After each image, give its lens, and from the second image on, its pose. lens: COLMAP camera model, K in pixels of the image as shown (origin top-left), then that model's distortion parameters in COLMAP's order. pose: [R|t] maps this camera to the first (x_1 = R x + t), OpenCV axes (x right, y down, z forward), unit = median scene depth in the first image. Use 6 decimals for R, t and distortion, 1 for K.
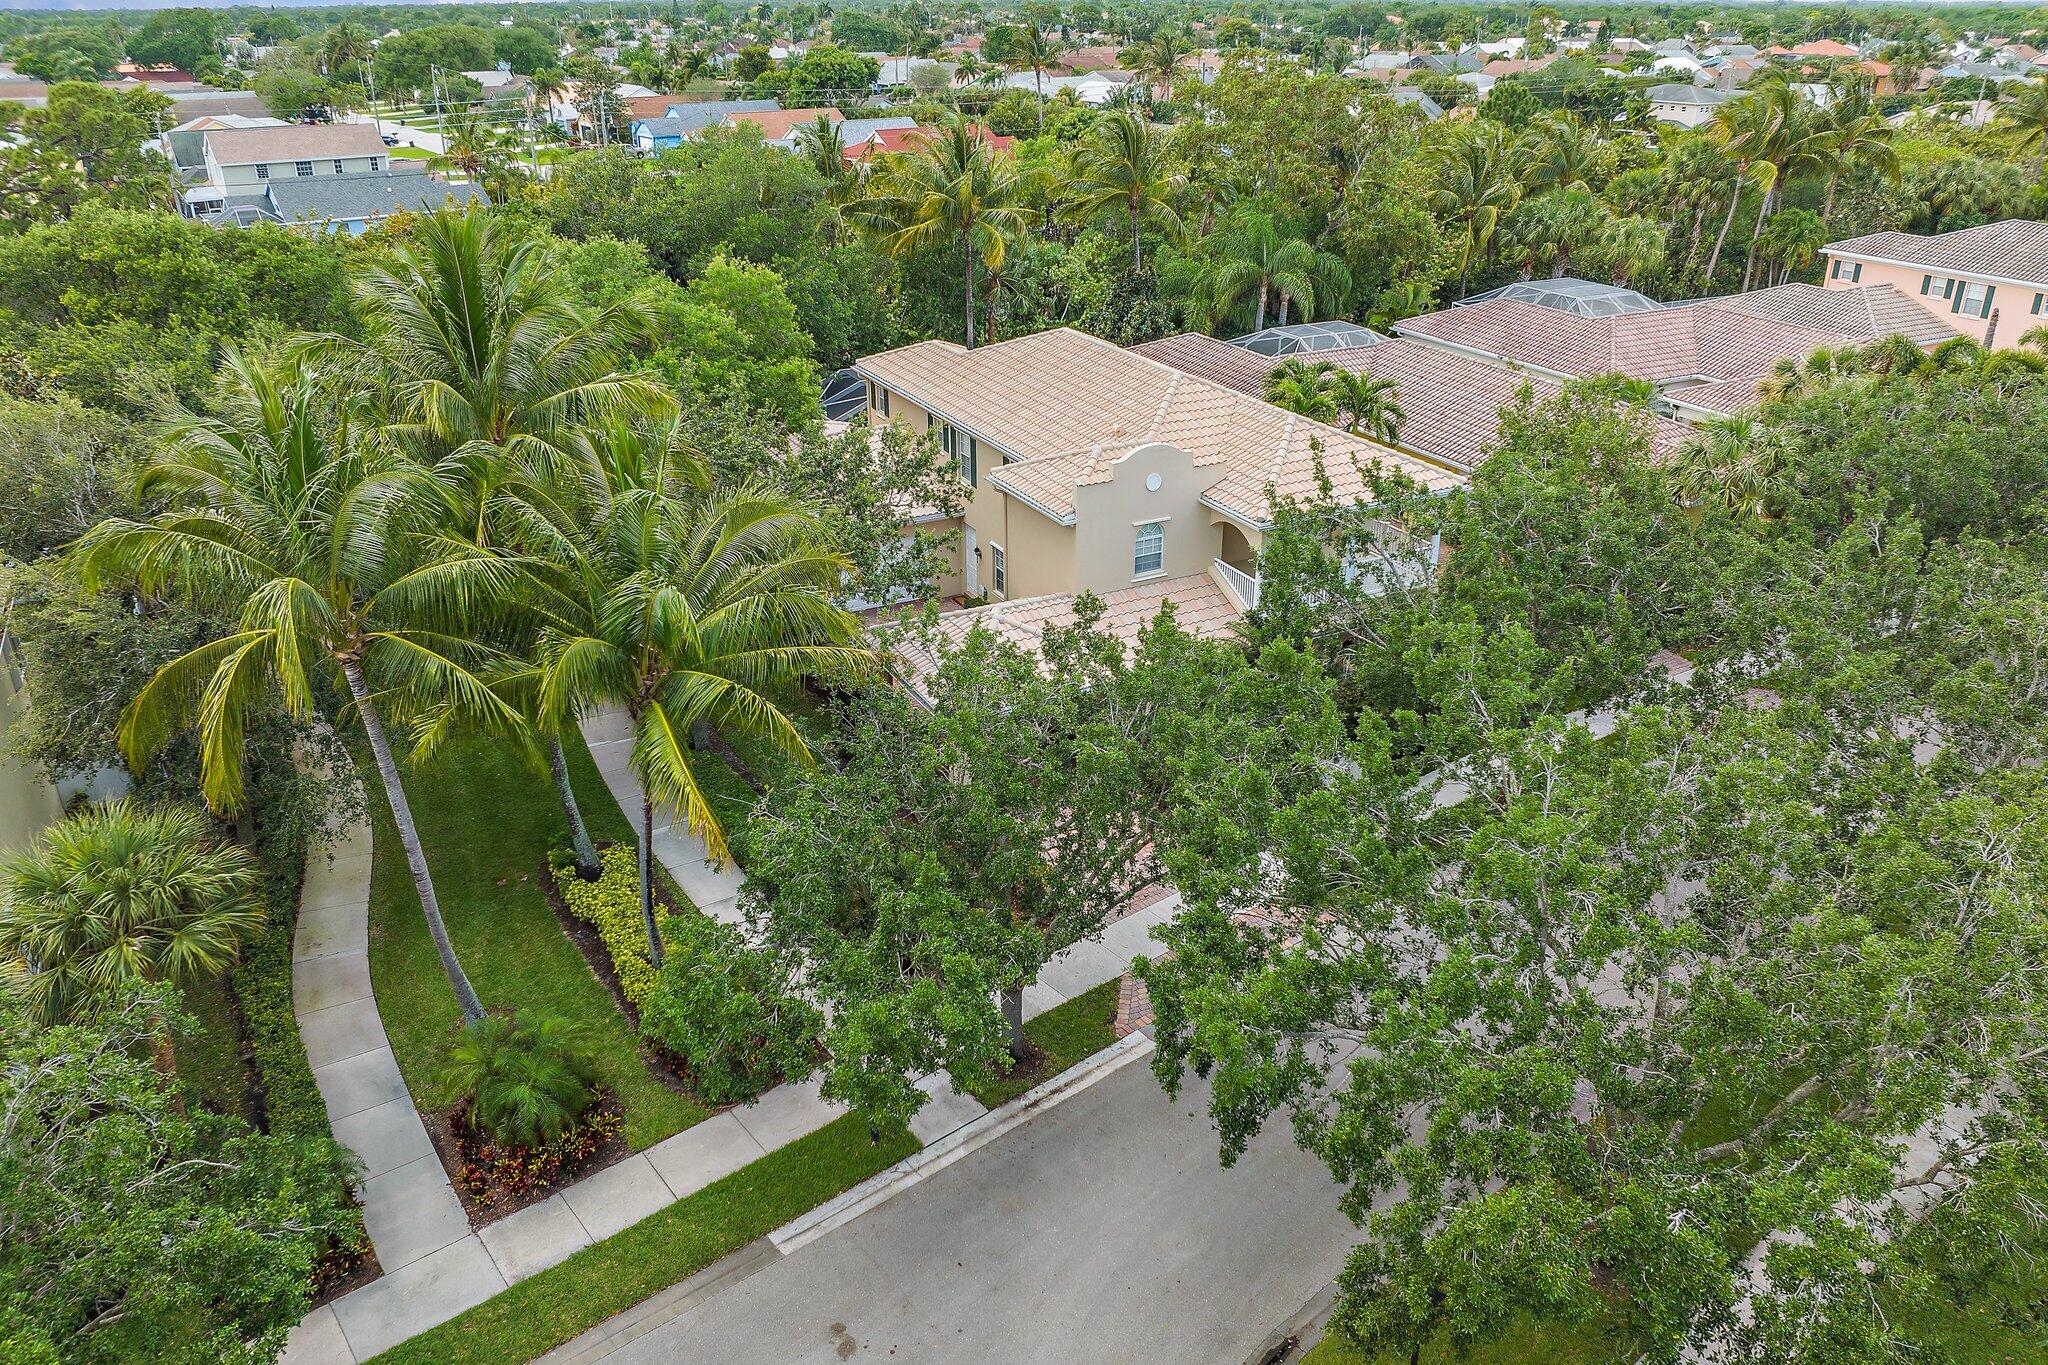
lens RADIAL K [[1538.7, 0, 1024.0], [0, 1538.7, 682.5], [0, 0, 1]] dist [-0.004776, -0.003459]
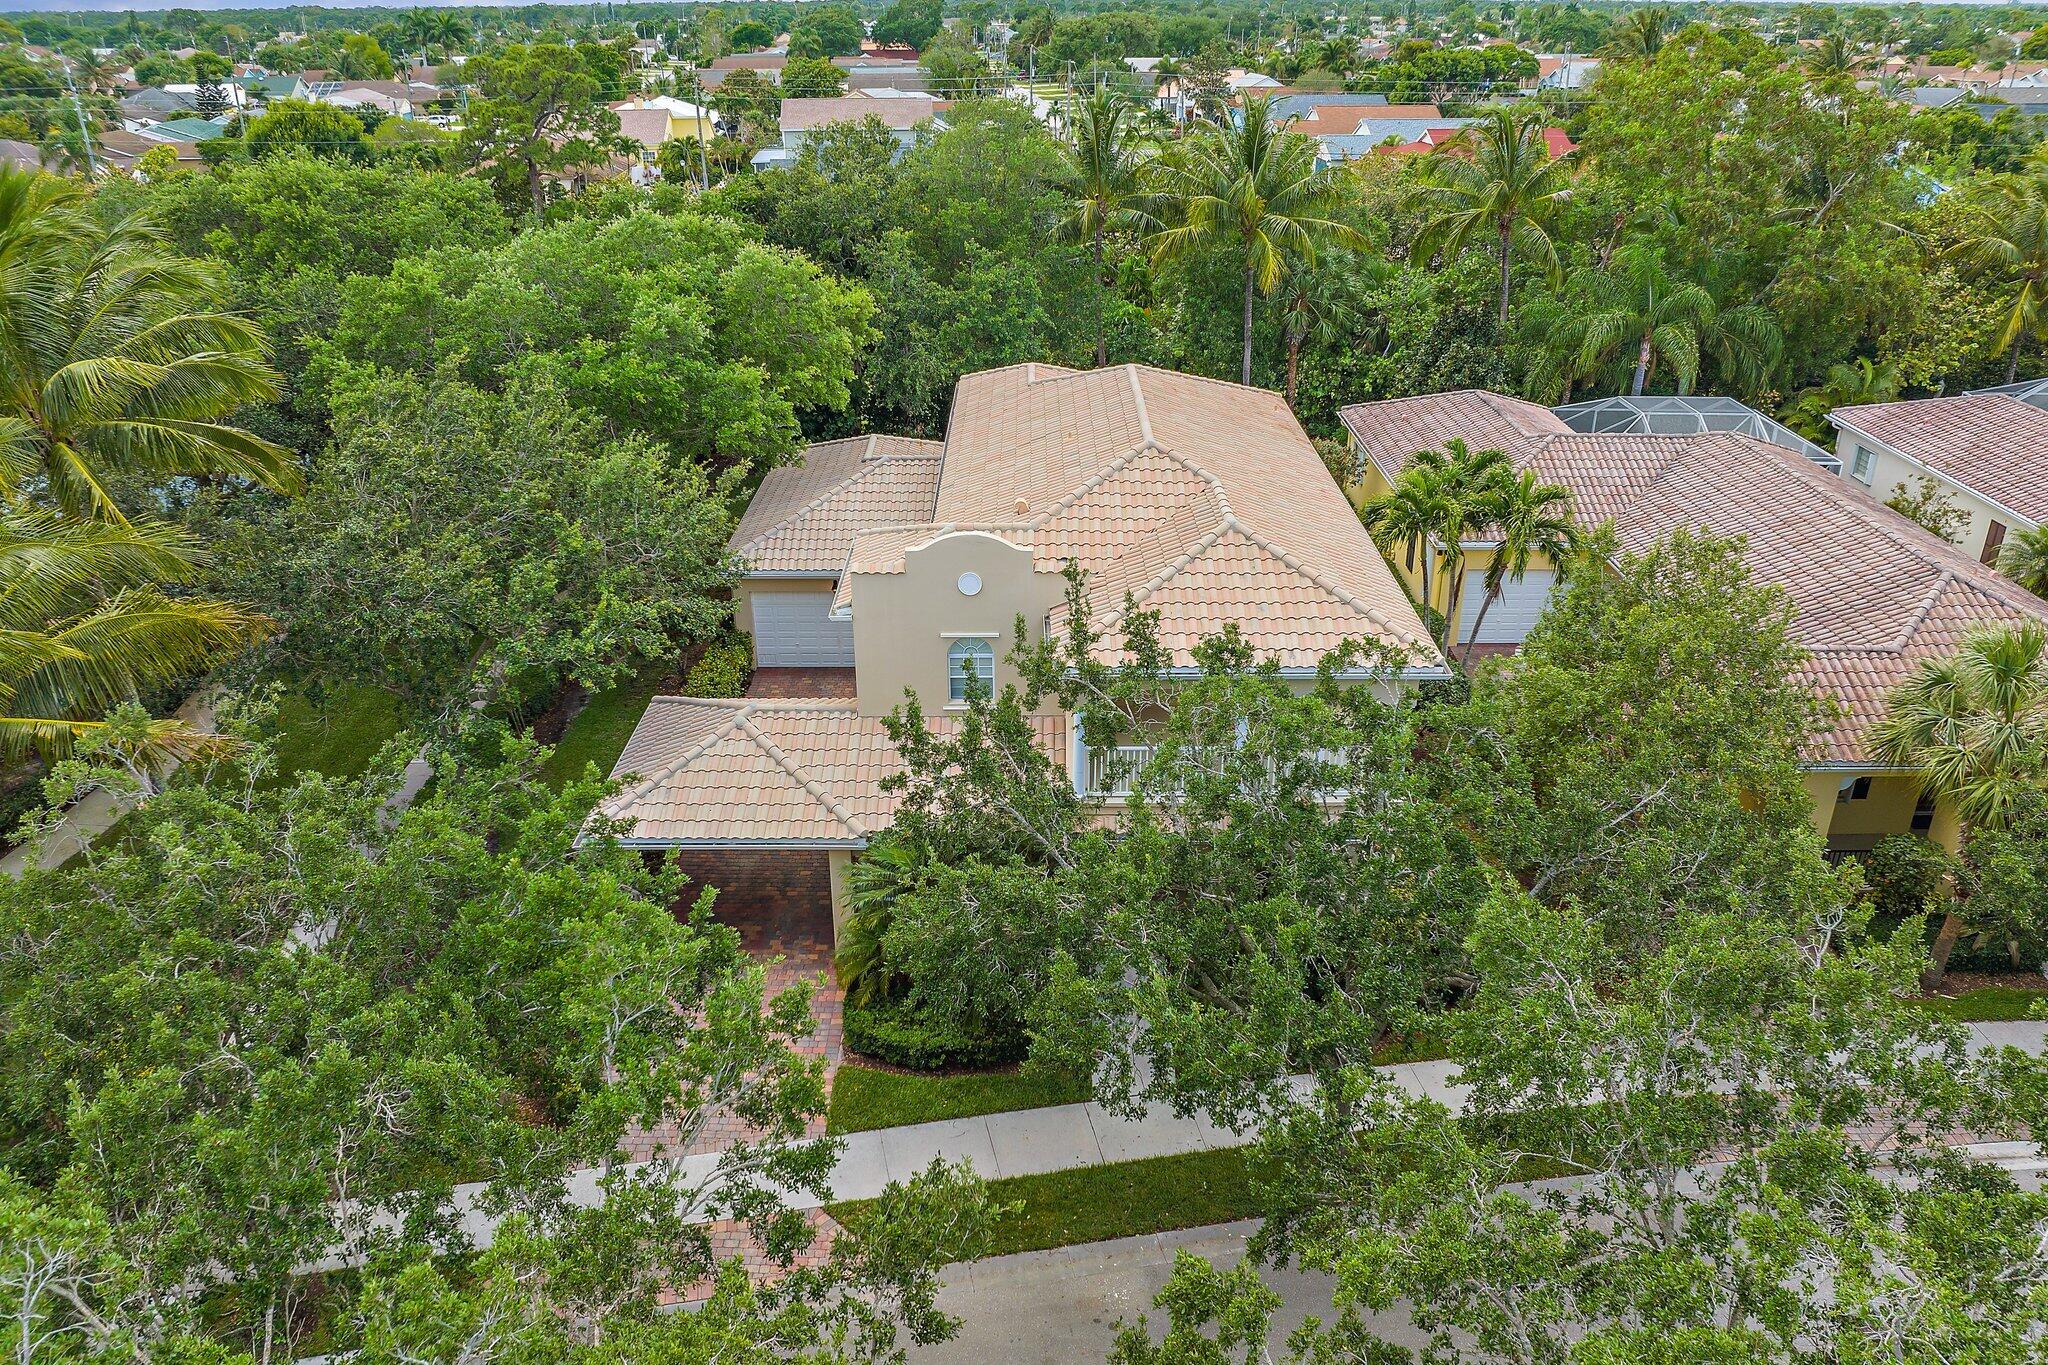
lens RADIAL K [[1538.7, 0, 1024.0], [0, 1538.7, 682.5], [0, 0, 1]] dist [-0.004776, -0.003459]
pose [[0.893117, 0.192371, -0.406615, 0.227132], [-0.192333, 0.980456, 0.041404, -0.065843], [0.406633, 0.041226, 0.912661, 0.191282]]
